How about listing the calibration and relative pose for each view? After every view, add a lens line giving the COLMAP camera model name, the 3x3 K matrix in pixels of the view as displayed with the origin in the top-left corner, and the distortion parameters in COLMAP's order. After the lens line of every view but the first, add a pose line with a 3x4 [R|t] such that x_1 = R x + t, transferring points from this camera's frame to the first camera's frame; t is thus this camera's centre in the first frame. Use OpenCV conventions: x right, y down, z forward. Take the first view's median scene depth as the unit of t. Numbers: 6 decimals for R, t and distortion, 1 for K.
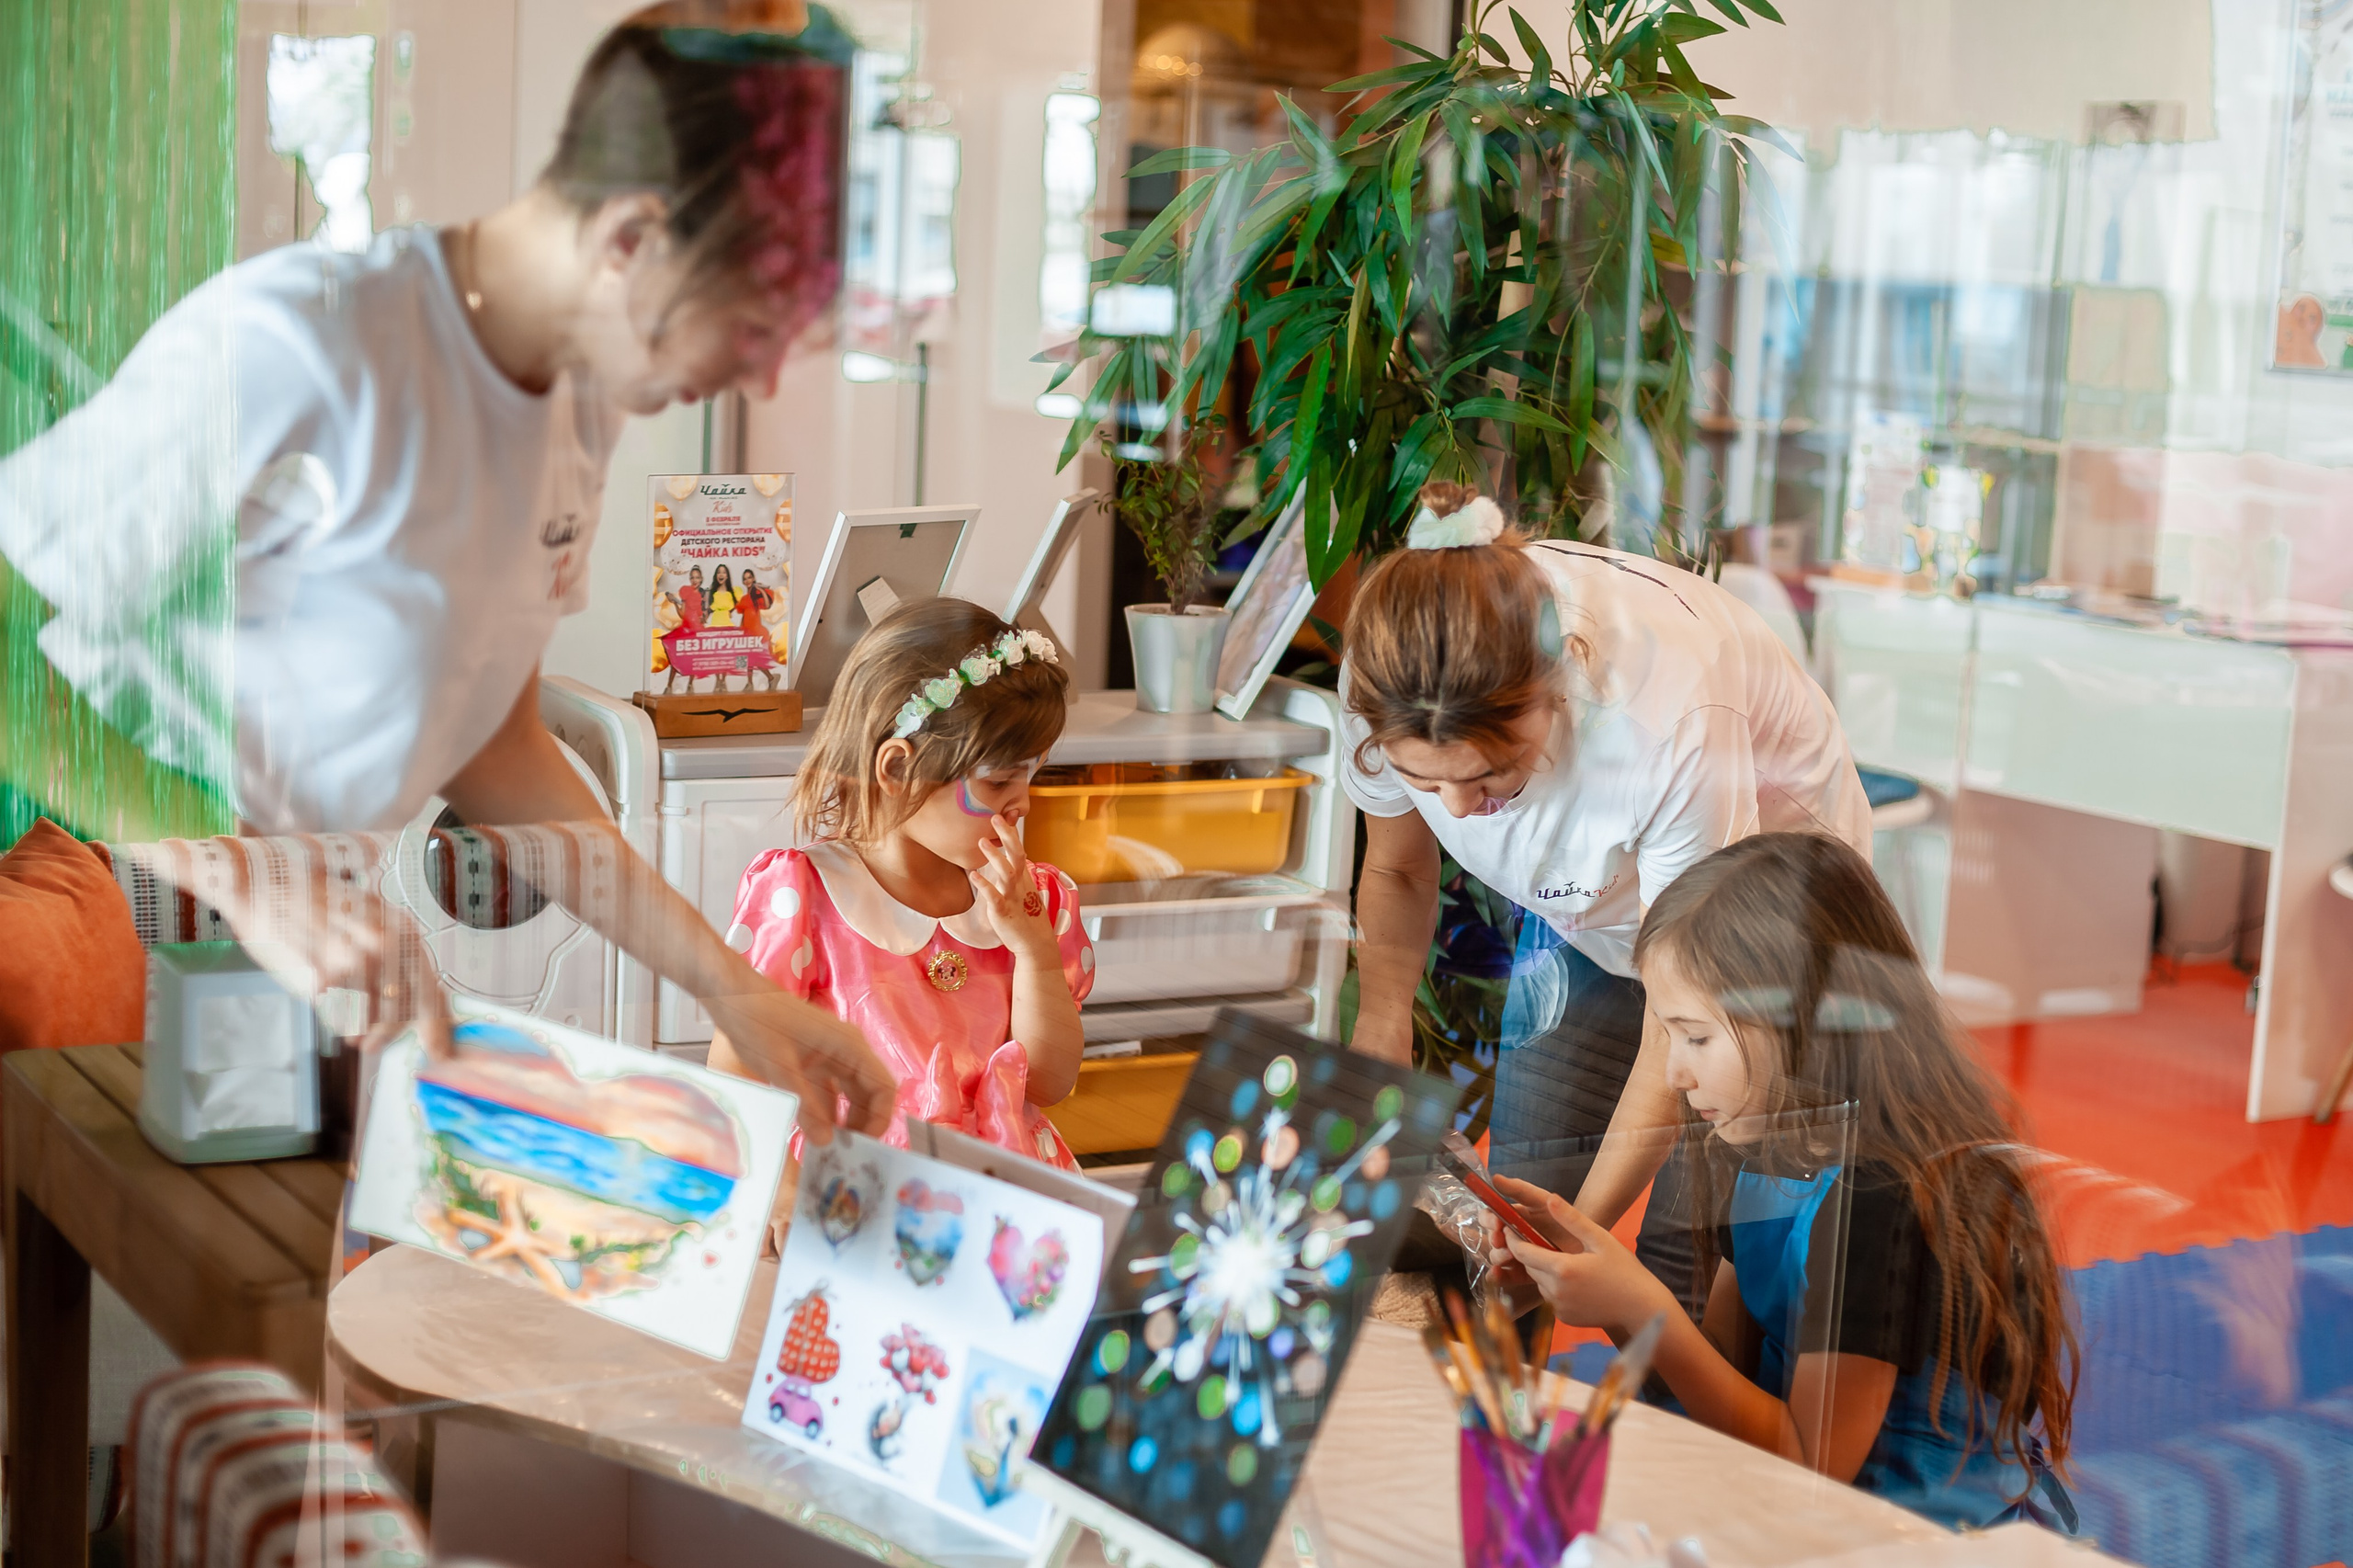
lens RADIAL K [[3198.6, 0, 1165.0], [0, 3198.6, 792.1], [0, 0, 1]] dist [-0.213089, 0.000000]
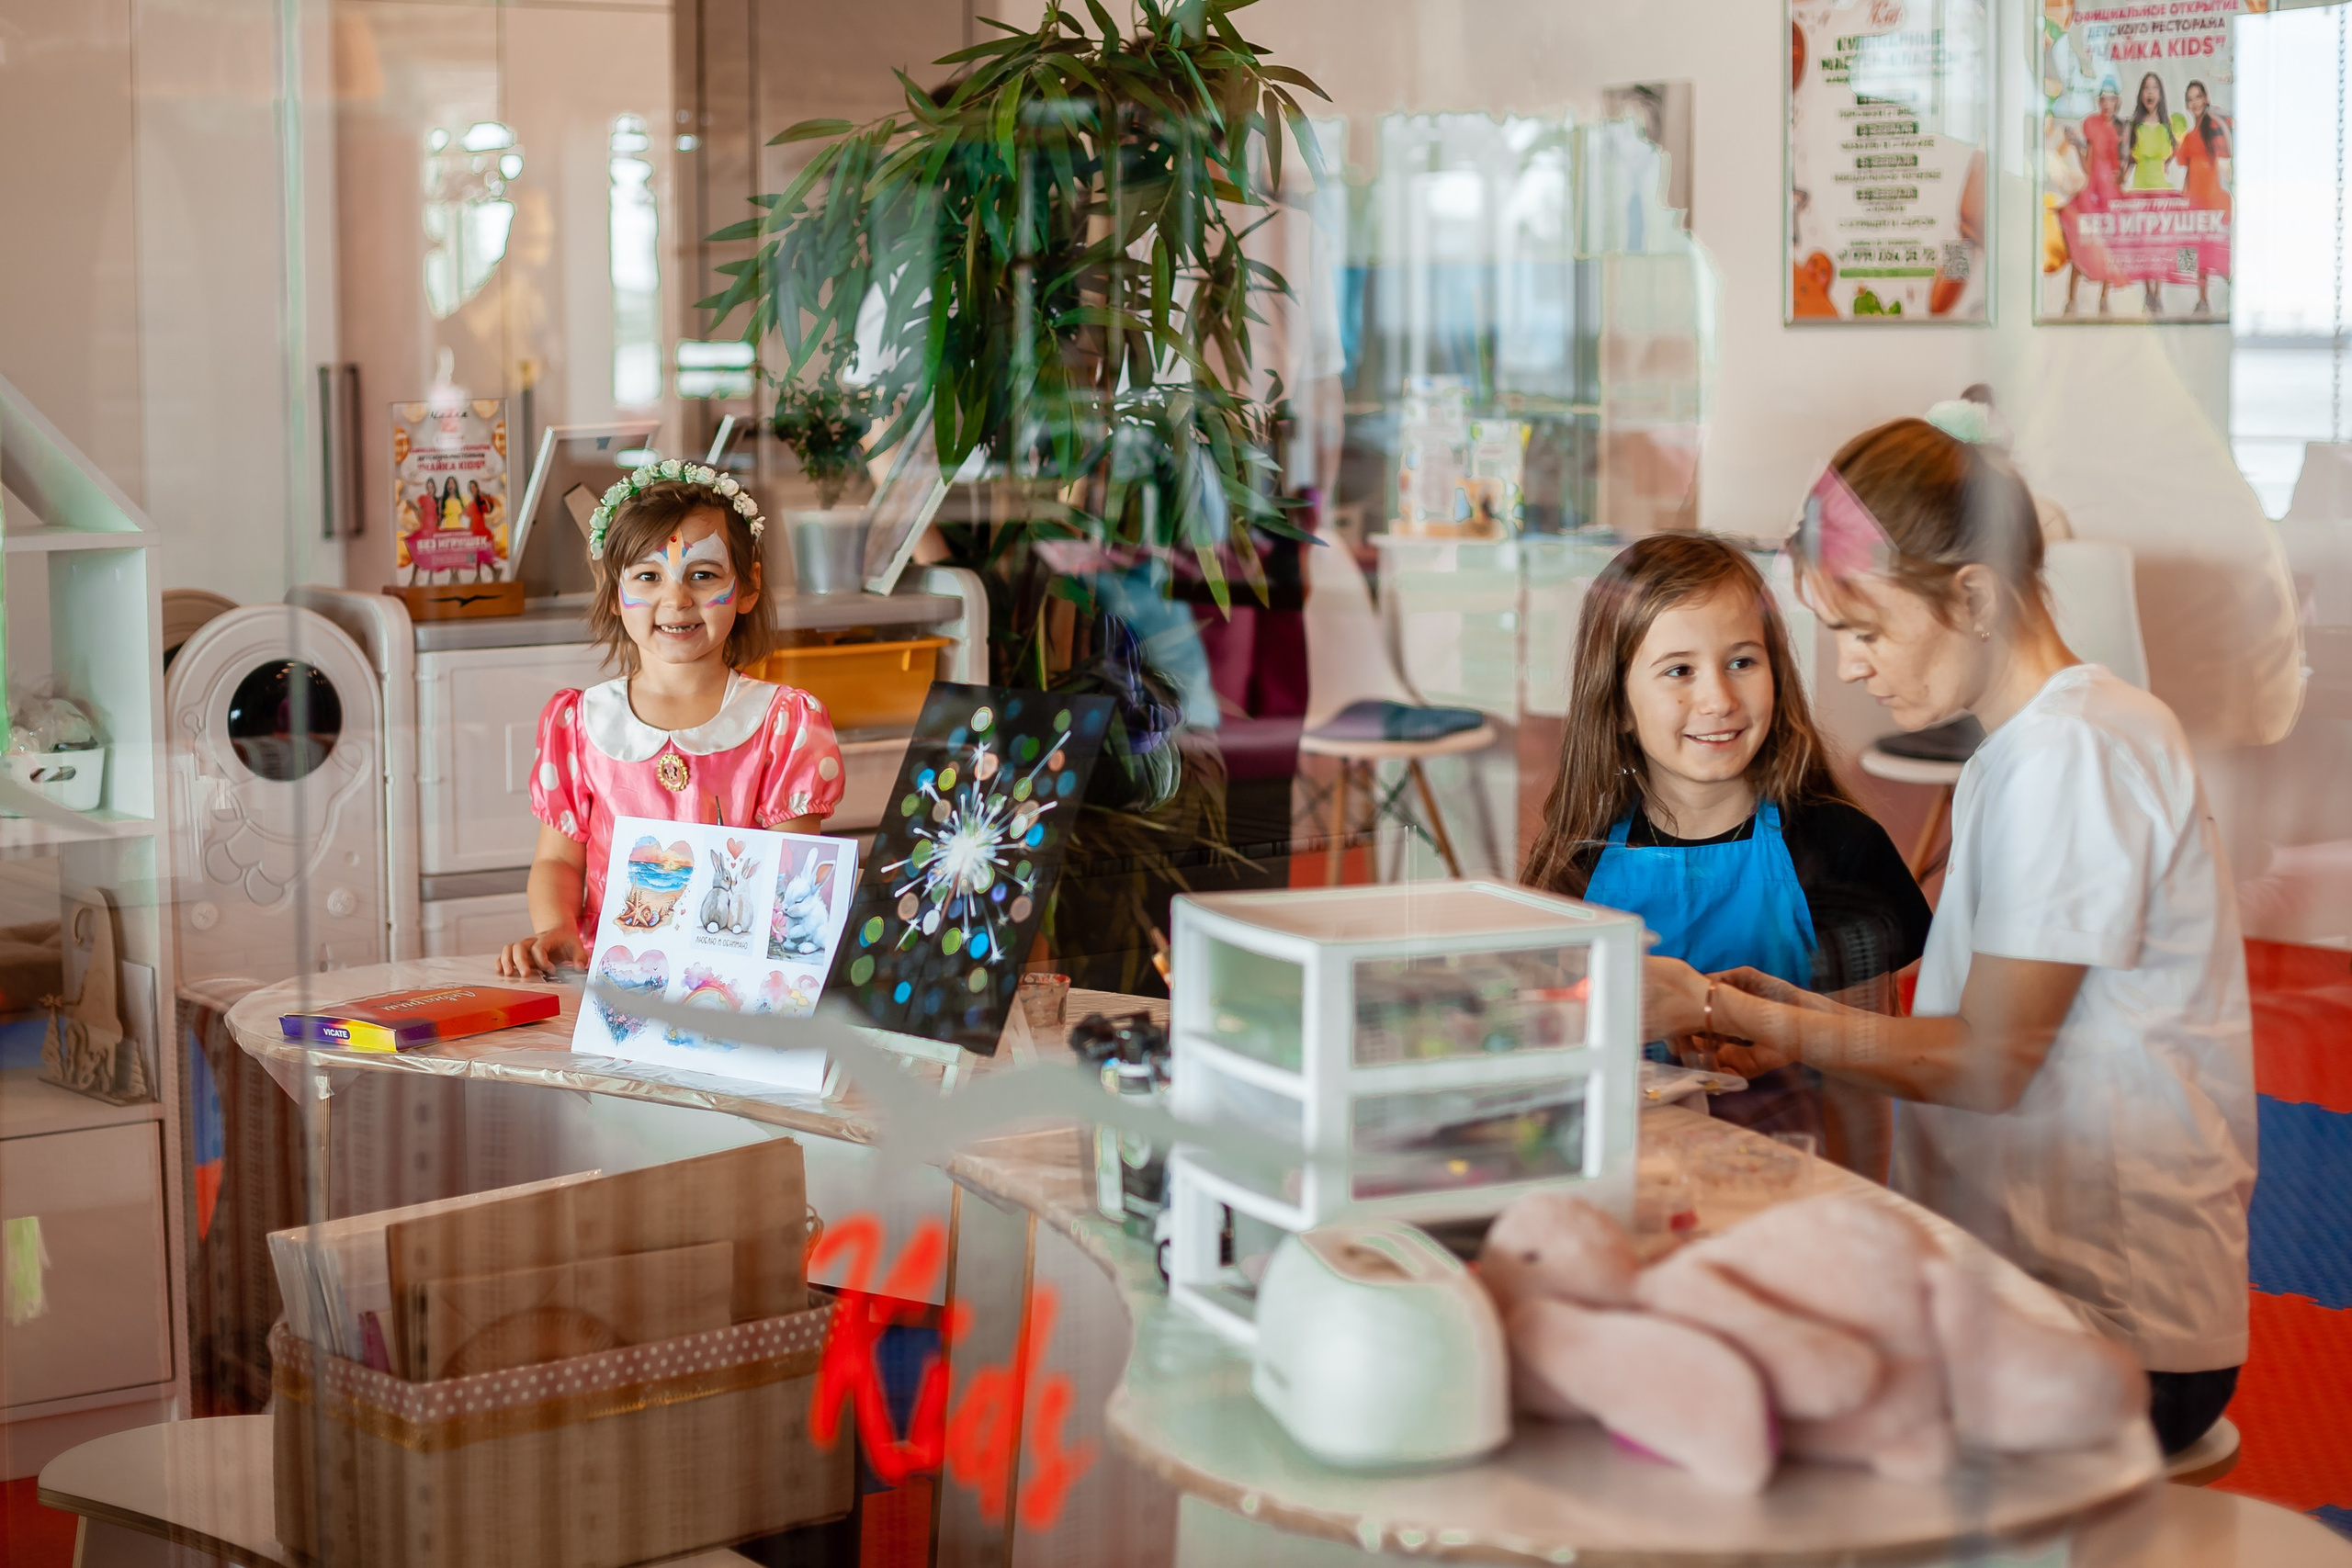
lens RADIAL K [[3197.0, 0, 1184.0], [0, 3197.0, 771.2], [0, 0, 1]] dist [-0.213089, 0.000000]
pose [[0.989028, -0.058813, 0.135514, -0.035160], [0.061156, 0.998041, -0.013190, 0.071458], [-0.134473, 0.021333, 0.990688, -0.203712]]
